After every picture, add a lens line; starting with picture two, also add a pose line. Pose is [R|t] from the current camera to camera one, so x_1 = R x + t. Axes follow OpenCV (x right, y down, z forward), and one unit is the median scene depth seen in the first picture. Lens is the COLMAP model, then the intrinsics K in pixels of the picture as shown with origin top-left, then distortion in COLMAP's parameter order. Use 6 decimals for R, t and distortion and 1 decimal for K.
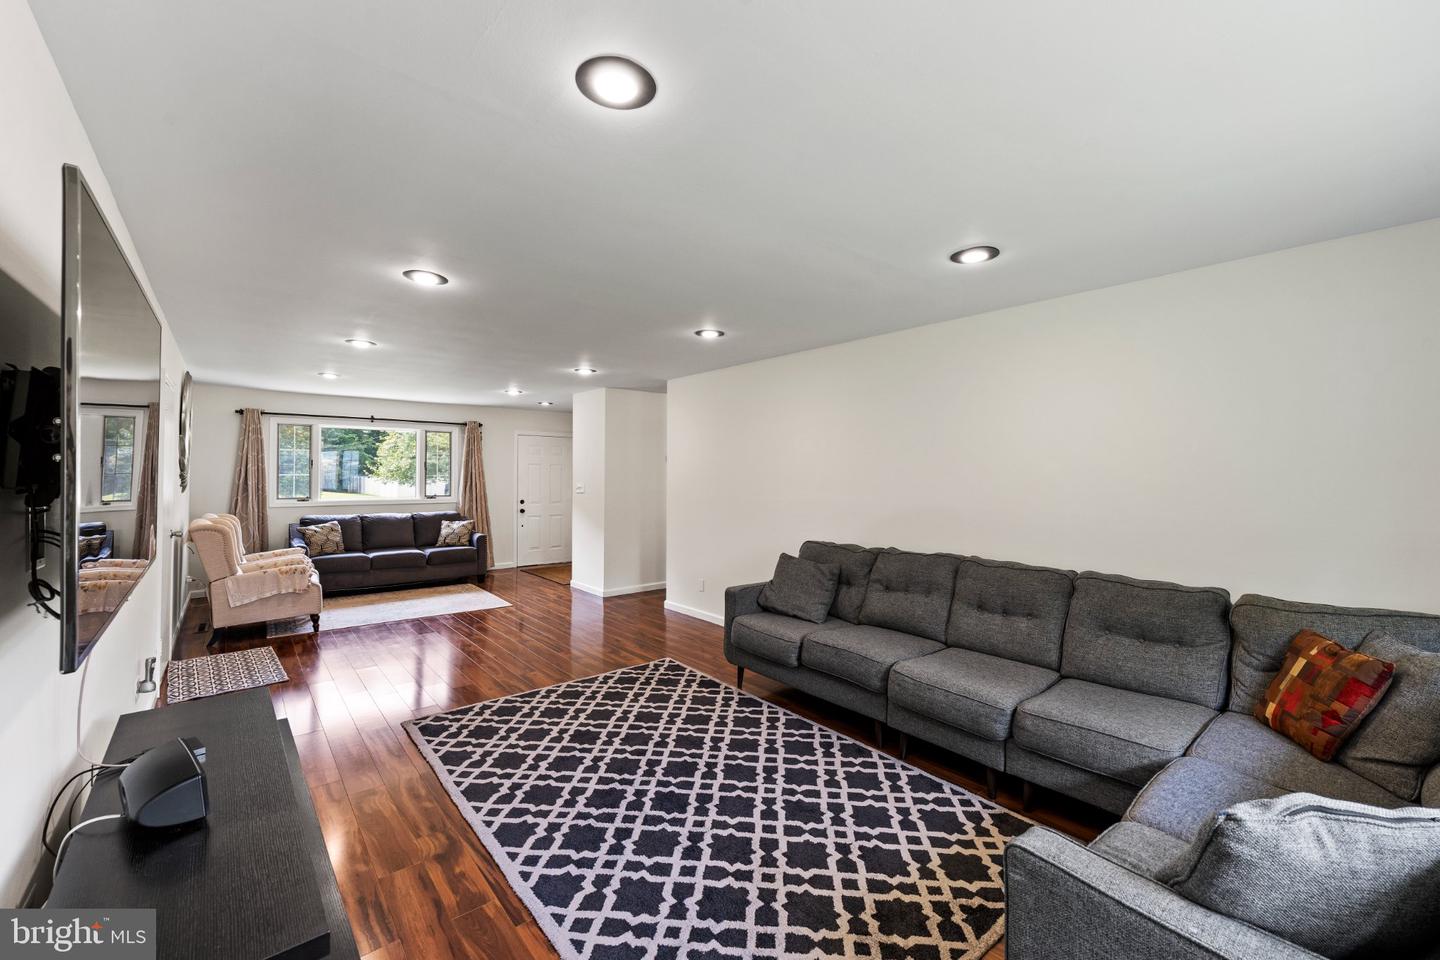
lens RADIAL K [[575.4, 0, 715.1], [0, 575.4, 476.9], [0, 0, 1]] dist [-0.000943, -0.000038]
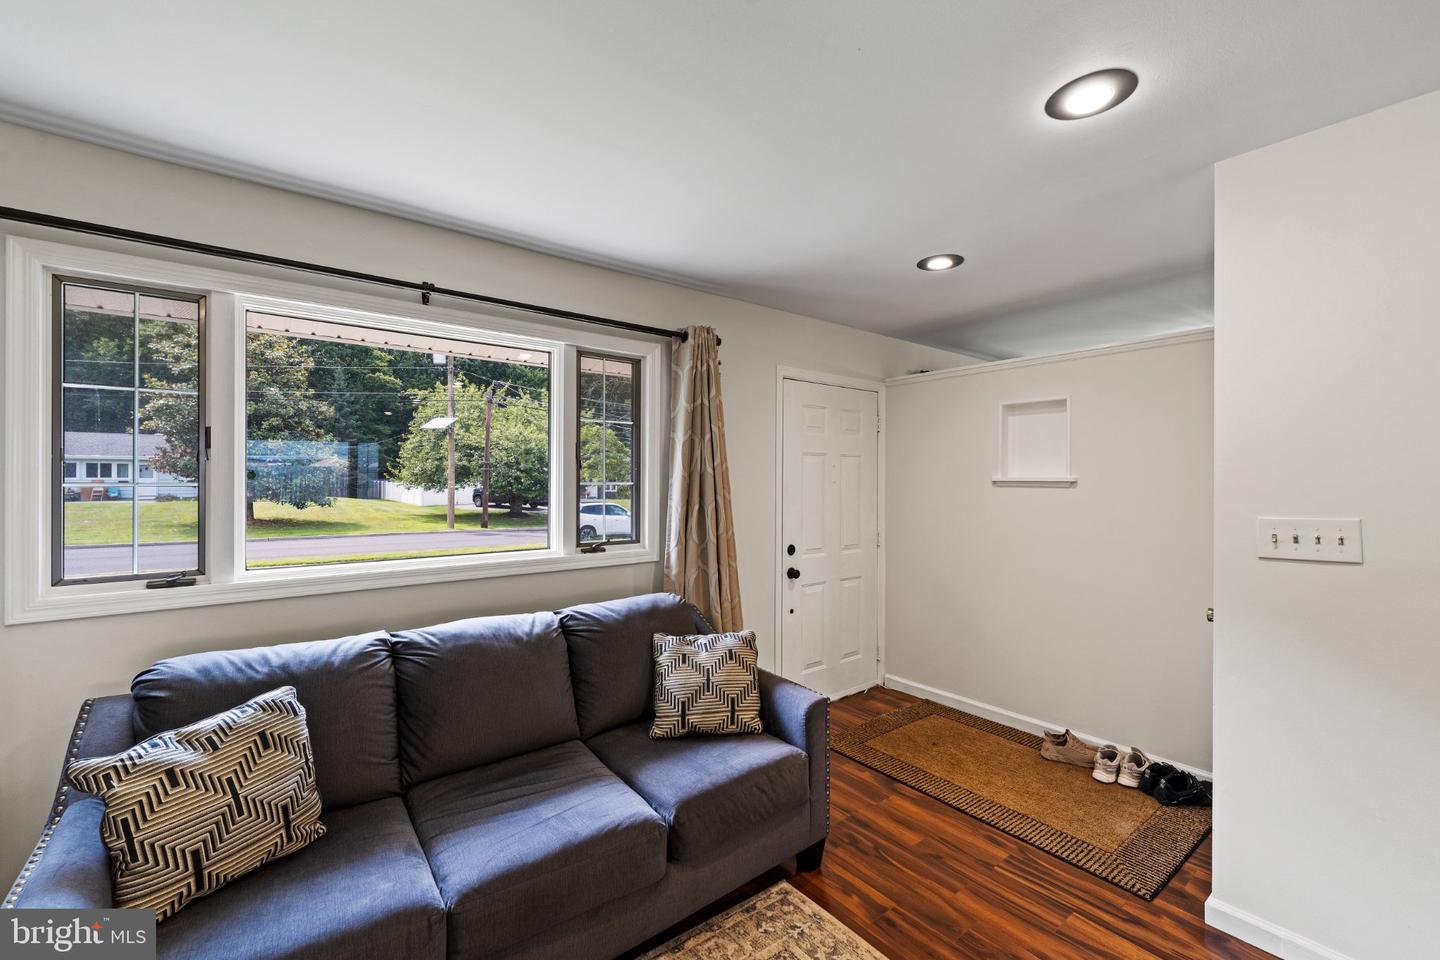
lens RADIAL K [[567.6, 0, 701.1], [0, 567.6, 483.4], [0, 0, 1]] dist [0.000831, 0.000042]
pose [[0.999286, -0.001291, -0.037771, -0.409558], [0.001523, 0.999980, 0.006126, -0.004520], [0.037762, -0.006179, 0.999268, 0.658175]]
